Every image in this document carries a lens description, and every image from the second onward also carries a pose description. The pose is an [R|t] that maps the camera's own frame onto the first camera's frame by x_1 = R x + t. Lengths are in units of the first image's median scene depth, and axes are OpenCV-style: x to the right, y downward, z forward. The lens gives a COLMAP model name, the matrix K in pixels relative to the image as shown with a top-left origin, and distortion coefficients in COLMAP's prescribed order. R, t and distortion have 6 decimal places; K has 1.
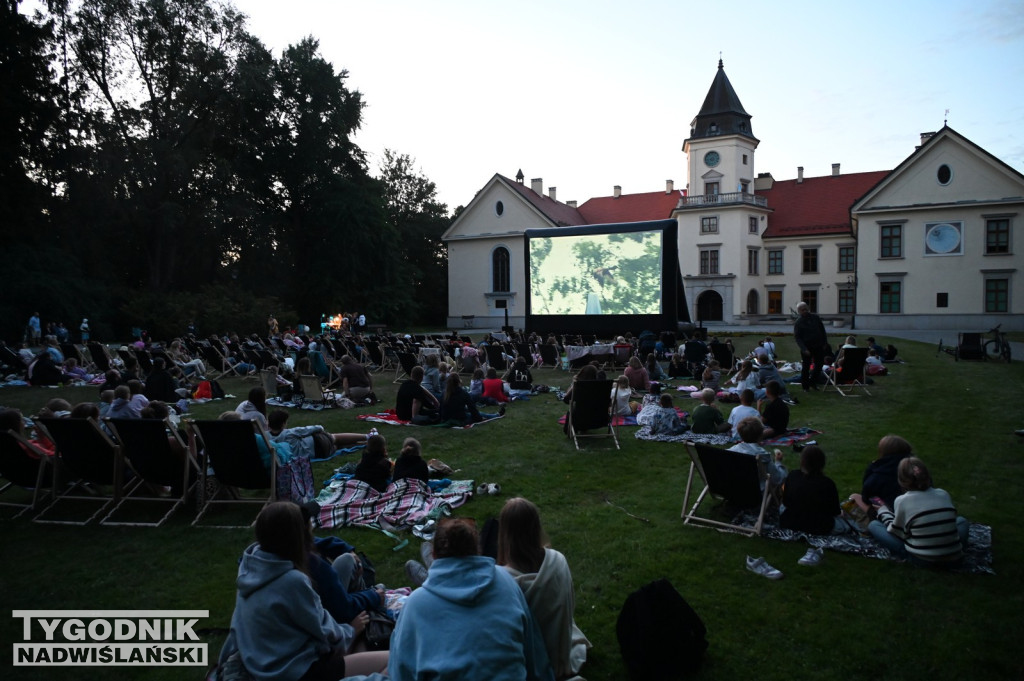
lens RADIAL K [[673.2, 0, 516.9], [0, 673.2, 338.6], [0, 0, 1]] dist [0.011537, -0.013507]
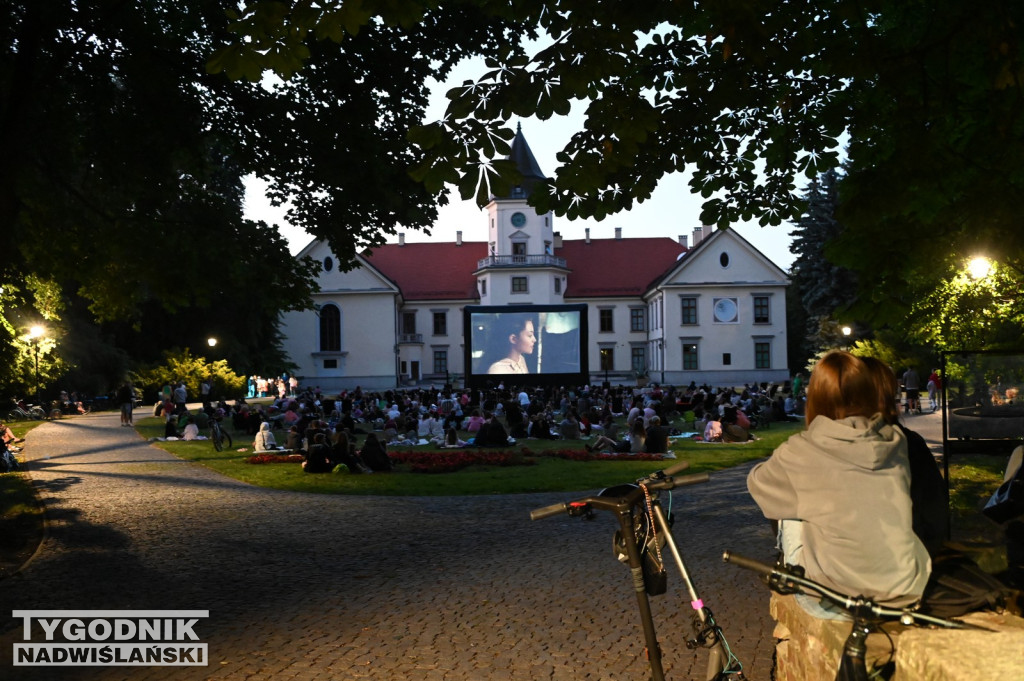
lens RADIAL K [[1050.5, 0, 517.0], [0, 1050.5, 349.1], [0, 0, 1]] dist [0.013388, 0.000000]
pose [[0.902535, -0.002764, 0.430608, -0.416452], [0.027277, 0.998338, -0.050762, 0.009628], [-0.429752, 0.057560, 0.901110, -0.439670]]
